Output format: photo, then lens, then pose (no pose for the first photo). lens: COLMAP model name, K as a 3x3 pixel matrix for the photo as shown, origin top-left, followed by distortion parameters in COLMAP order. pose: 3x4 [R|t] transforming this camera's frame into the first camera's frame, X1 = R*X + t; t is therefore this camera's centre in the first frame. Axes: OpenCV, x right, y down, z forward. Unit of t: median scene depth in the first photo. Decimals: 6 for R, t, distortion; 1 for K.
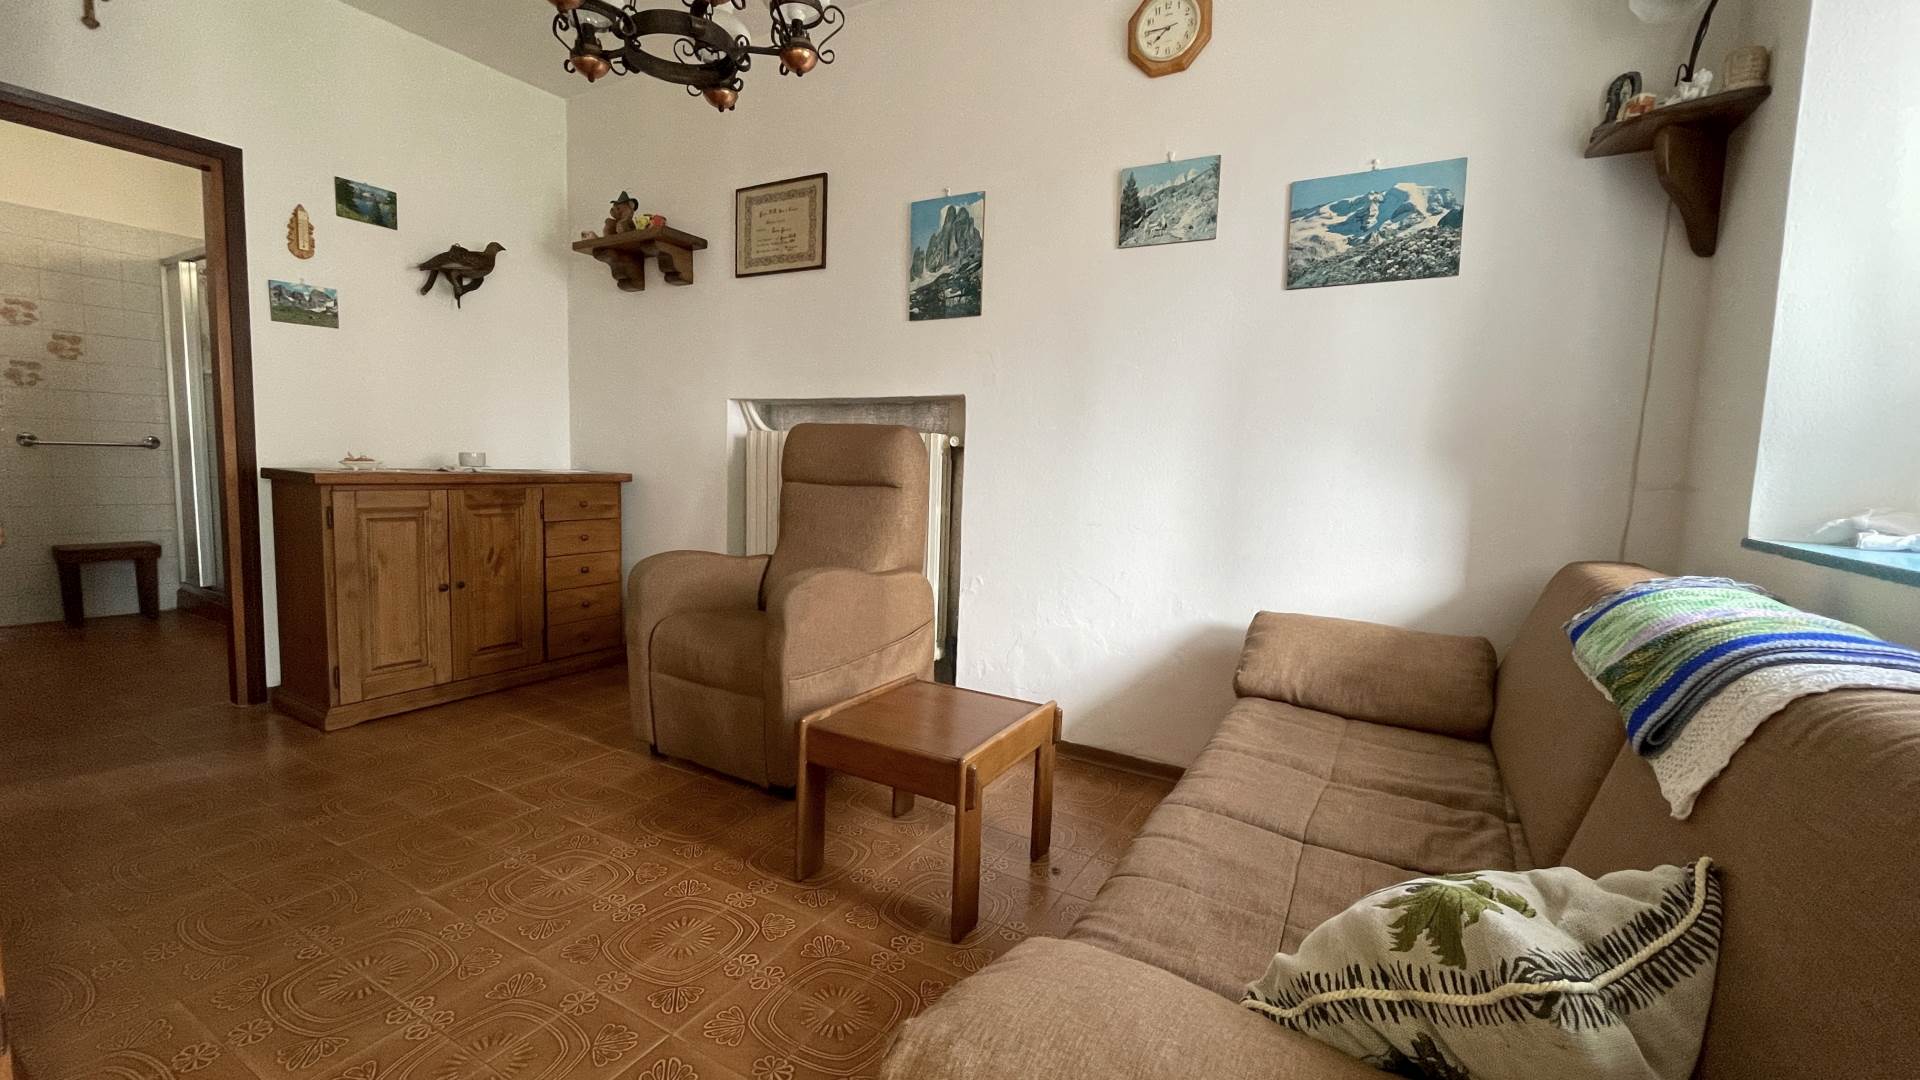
lens RADIAL K [[779.7, 0, 954.6], [0, 779.7, 535.6], [0, 0, 1]] dist [-0.003841, 0.000375]
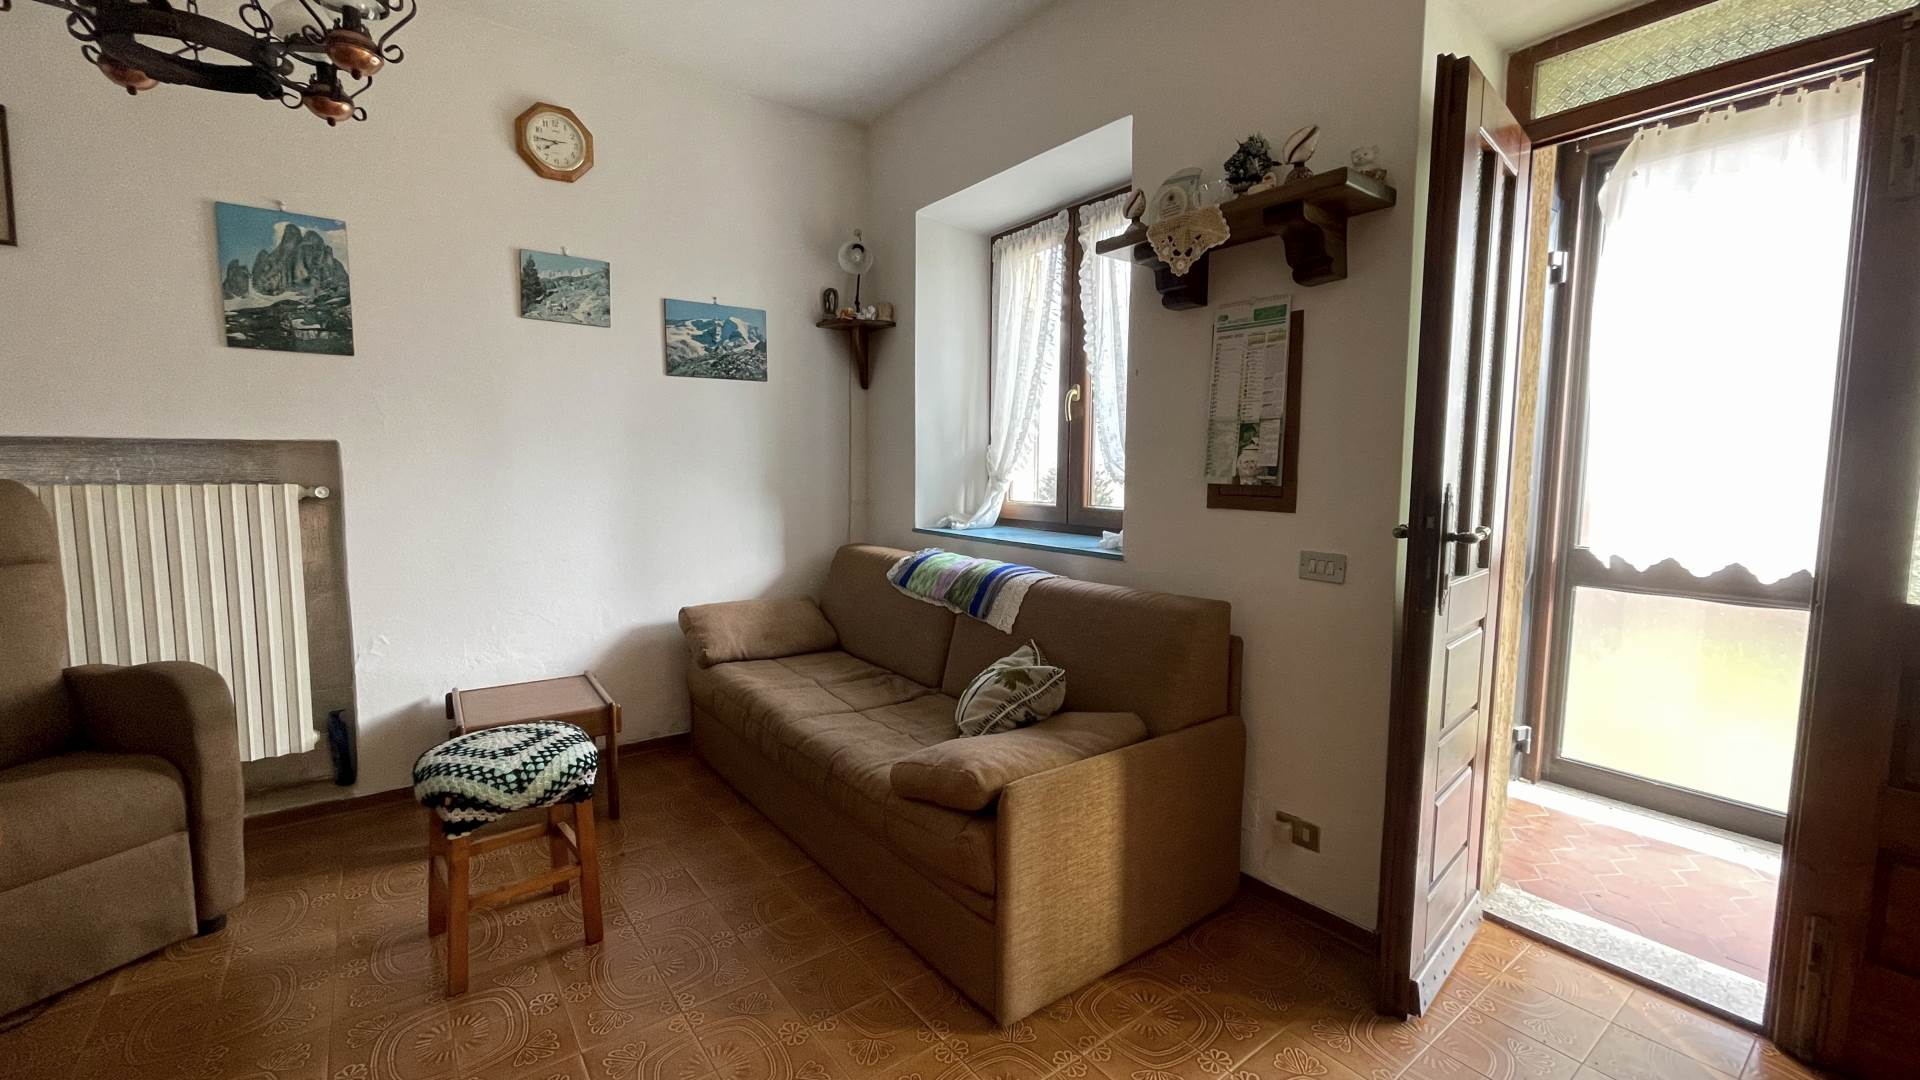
lens RADIAL K [[779.7, 0, 963.6], [0, 779.7, 532.3], [0, 0, 1]] dist [-0.003841, 0.000375]
pose [[0.386434, -0.110258, 0.915703, -0.631729], [0.090347, 0.992579, 0.081388, -0.097810], [-0.917882, 0.051280, 0.393528, -0.013059]]
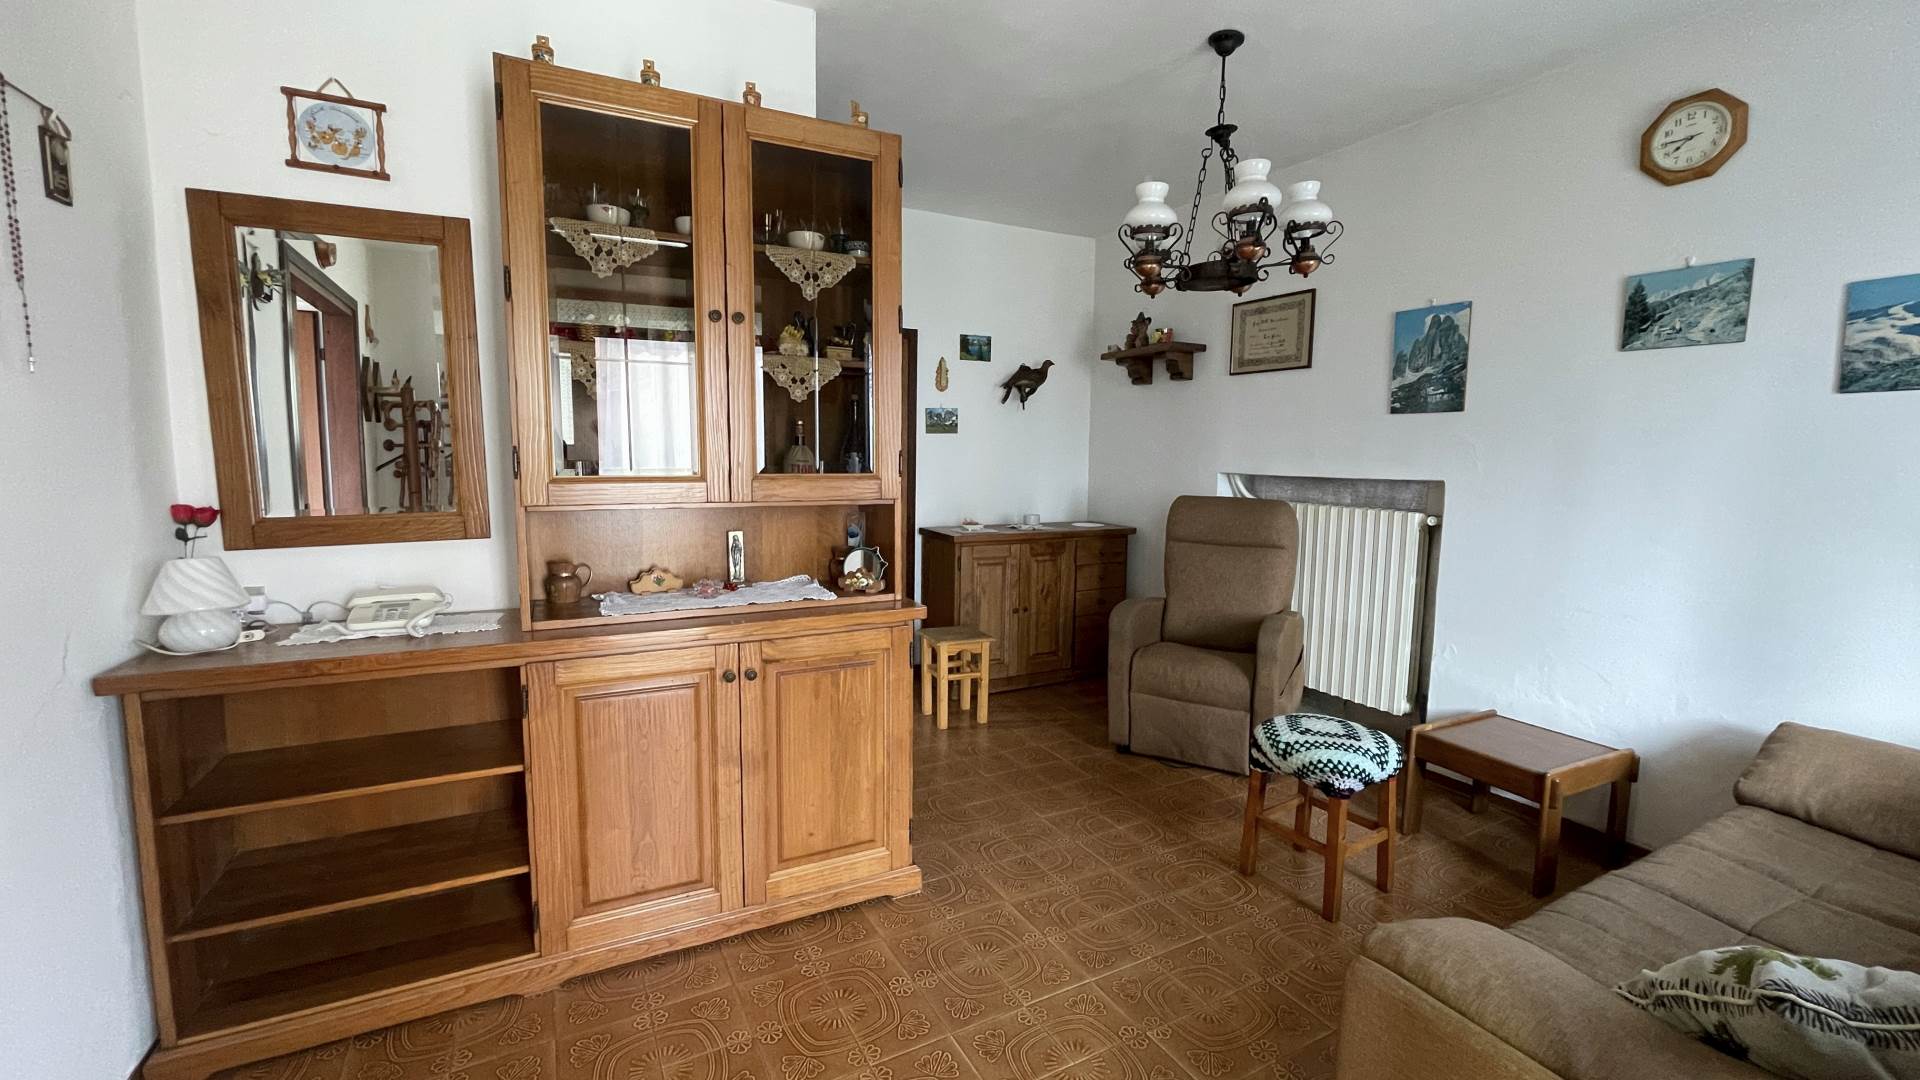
lens RADIAL K [[779.7, 0, 952.5], [0, 779.7, 535.5], [0, 0, 1]] dist [-0.003841, 0.000375]
pose [[0.848535, 0.033964, -0.528048, 0.008225], [-0.033155, 0.999390, 0.011003, -0.107399], [0.528100, 0.008172, 0.849143, -0.370936]]
